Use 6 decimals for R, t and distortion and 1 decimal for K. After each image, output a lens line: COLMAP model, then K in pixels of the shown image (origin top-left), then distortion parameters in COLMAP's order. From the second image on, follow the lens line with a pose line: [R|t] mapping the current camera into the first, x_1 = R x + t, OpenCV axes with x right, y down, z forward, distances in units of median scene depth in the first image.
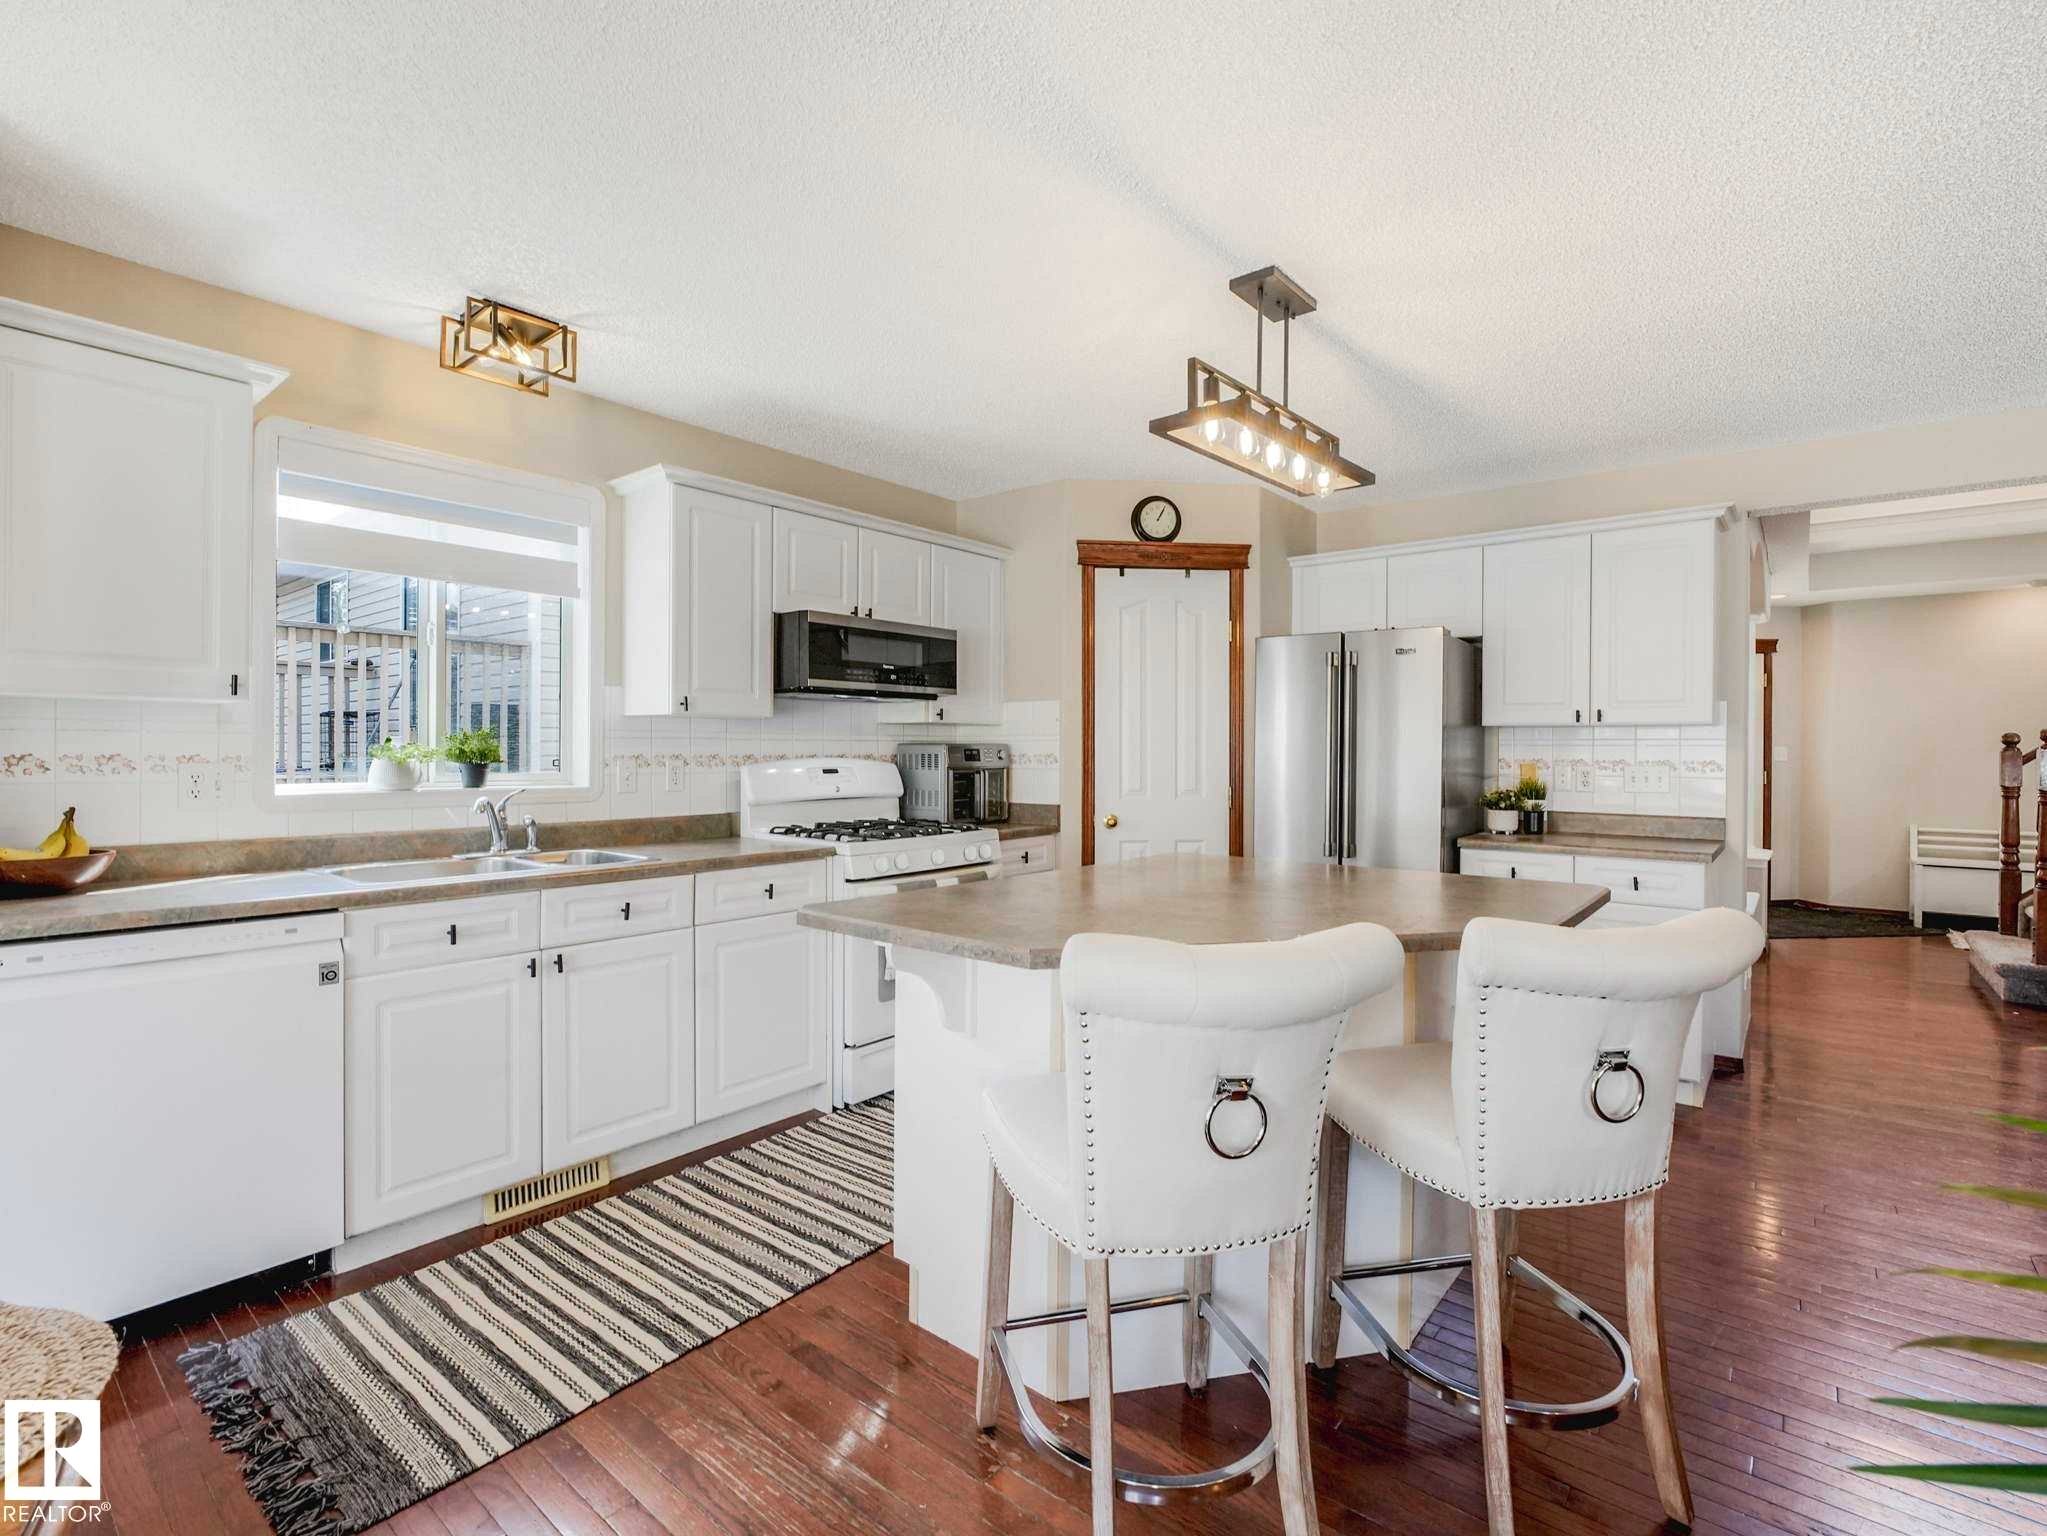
lens RADIAL K [[946.5, 0, 1020.1], [0, 946.5, 751.3], [0, 0, 1]] dist [-0.004374, 0.002671]
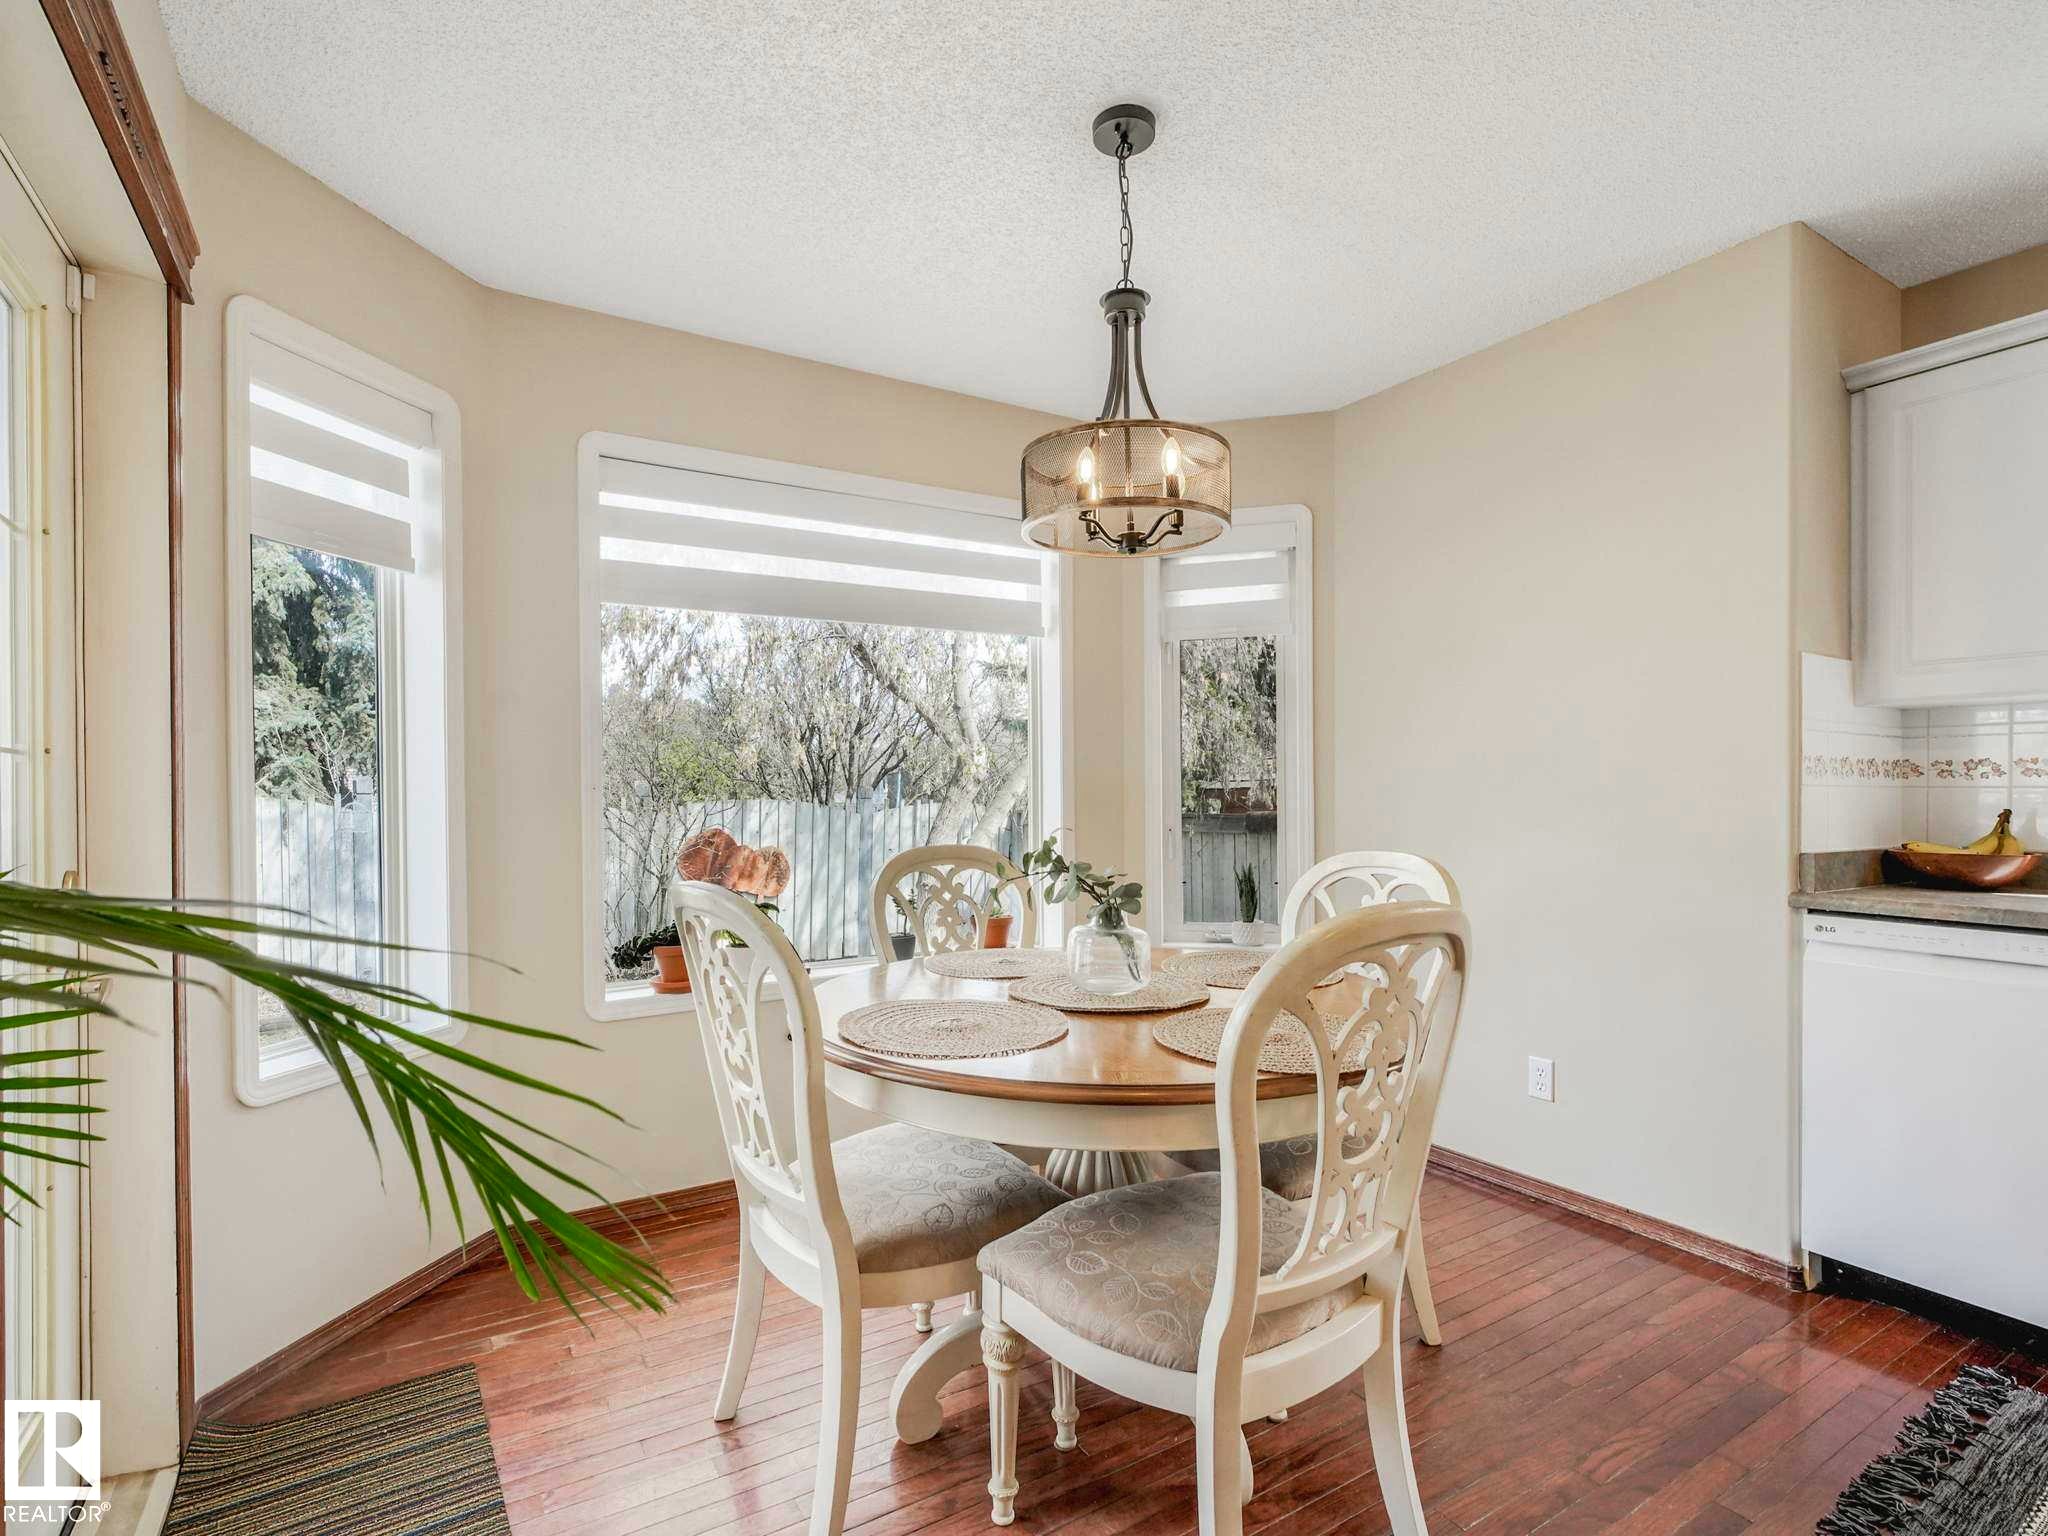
lens RADIAL K [[1006.4, 0, 1017.3], [0, 1006.4, 783.9], [0, 0, 1]] dist [0.031394, -0.000372]
pose [[-0.323384, -0.007813, -0.946235, 0.232095], [0.006295, 0.999926, -0.010407, 0.021770], [0.946247, -0.009322, -0.323311, 0.211617]]
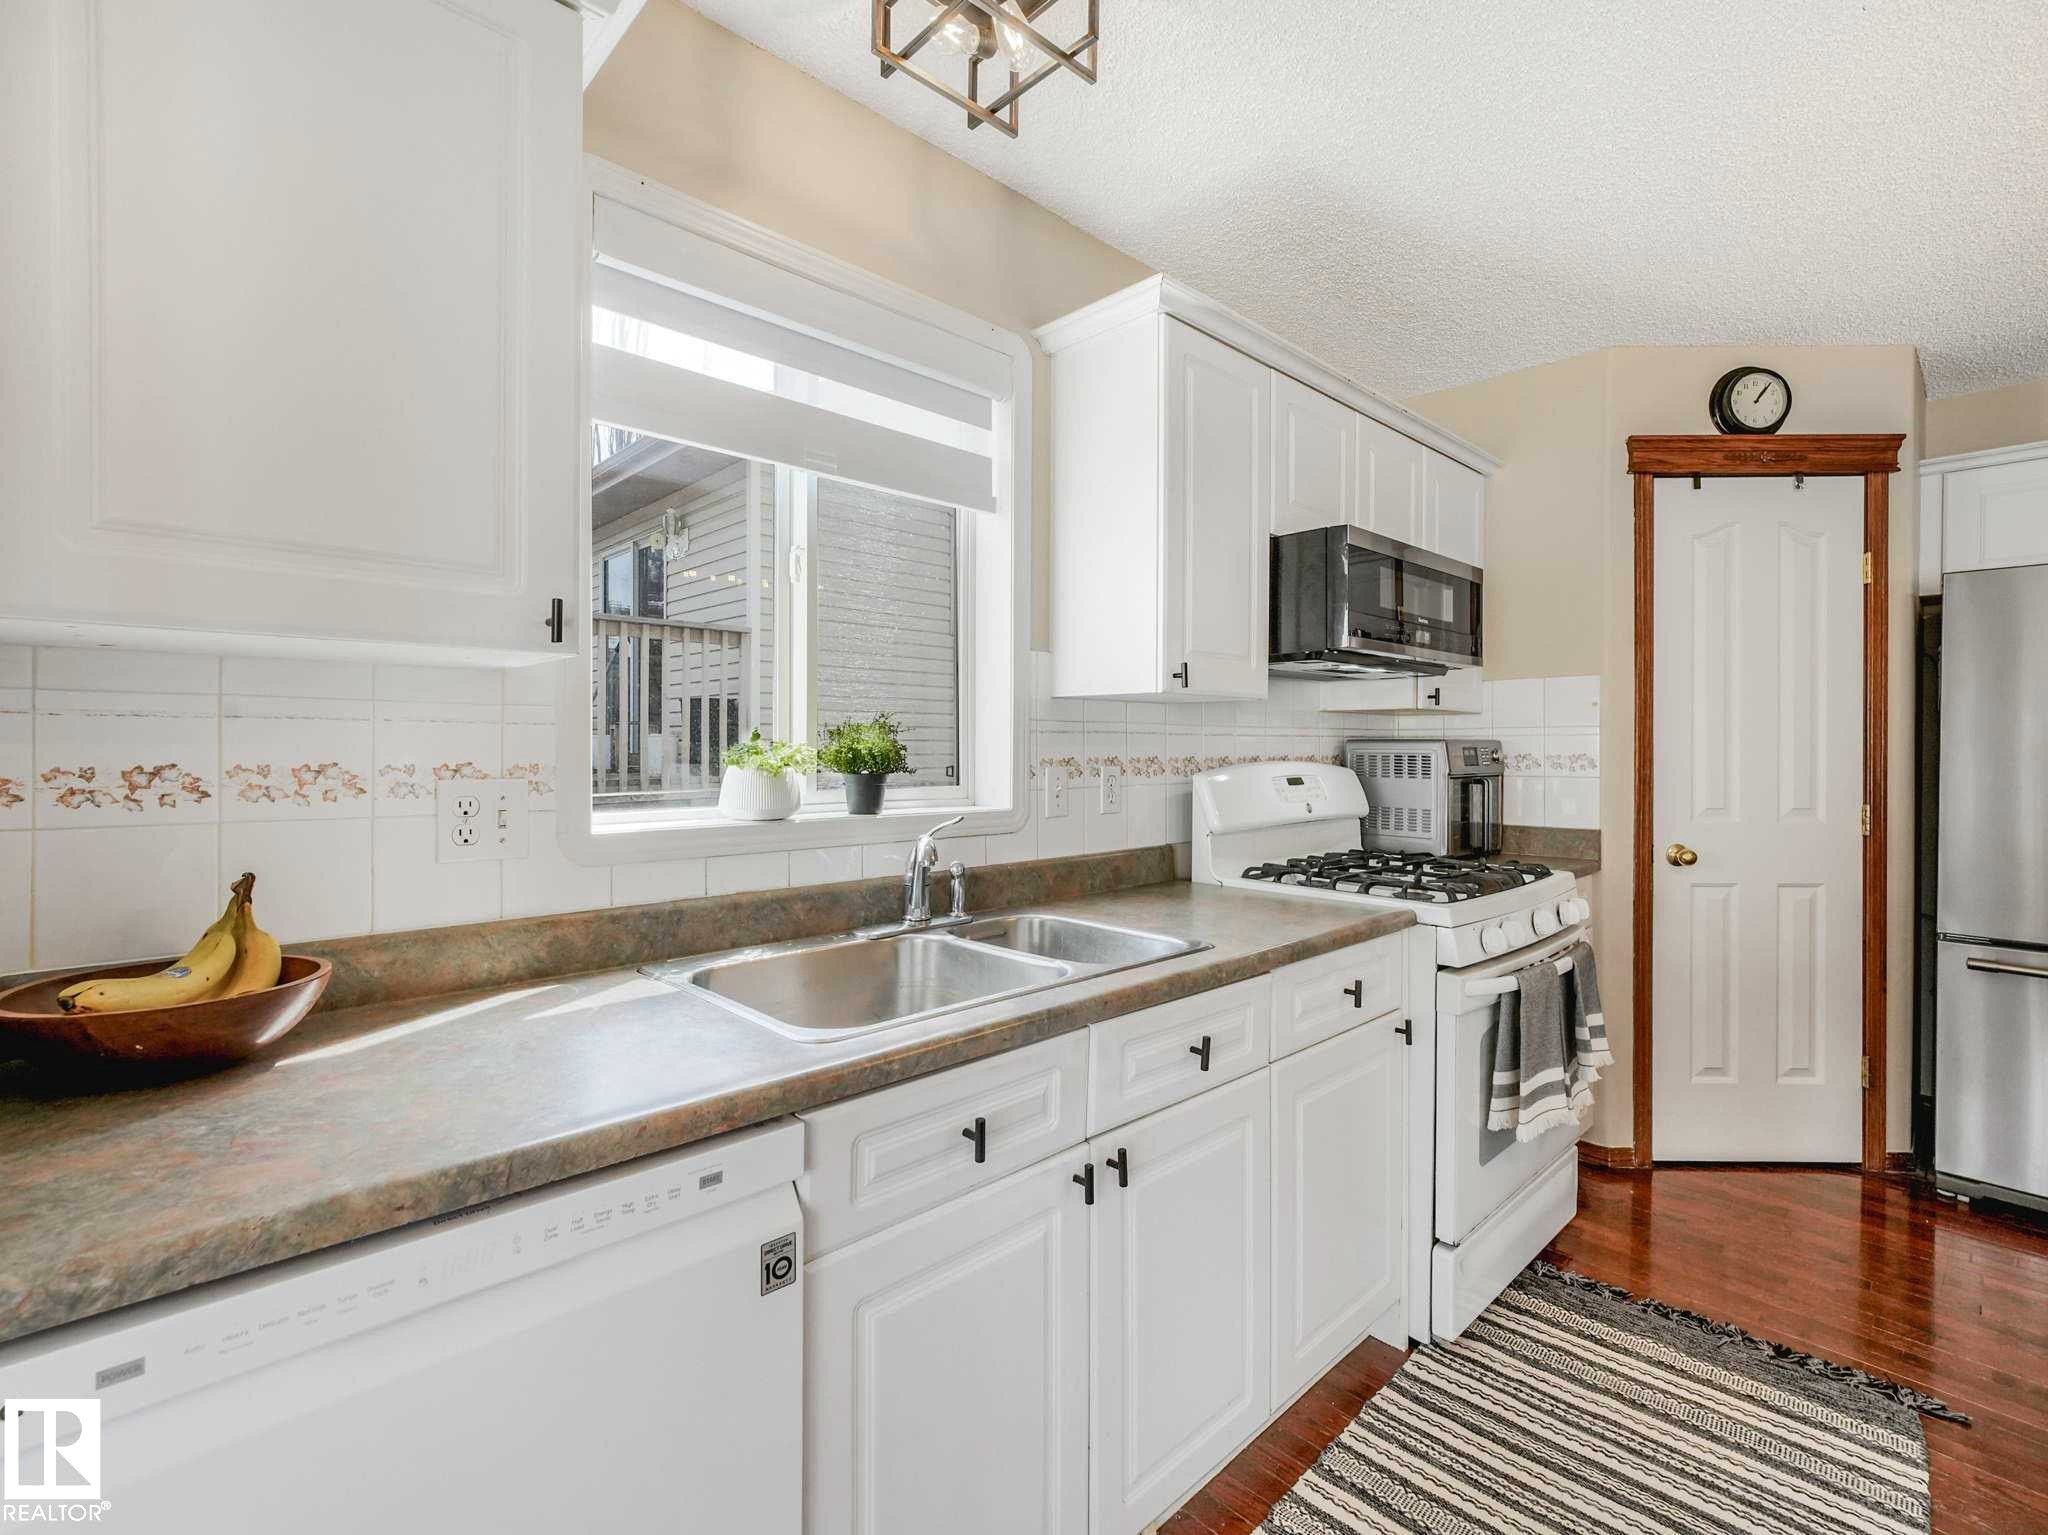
lens RADIAL K [[939.9, 0, 1052.0], [0, 939.9, 752.7], [0, 0, 1]] dist [0.012025, 0.000292]
pose [[0.994263, -0.002131, -0.106939, -0.320193], [0.002579, 0.999988, 0.004049, -0.002514], [0.106929, -0.004301, 0.994257, 0.331791]]
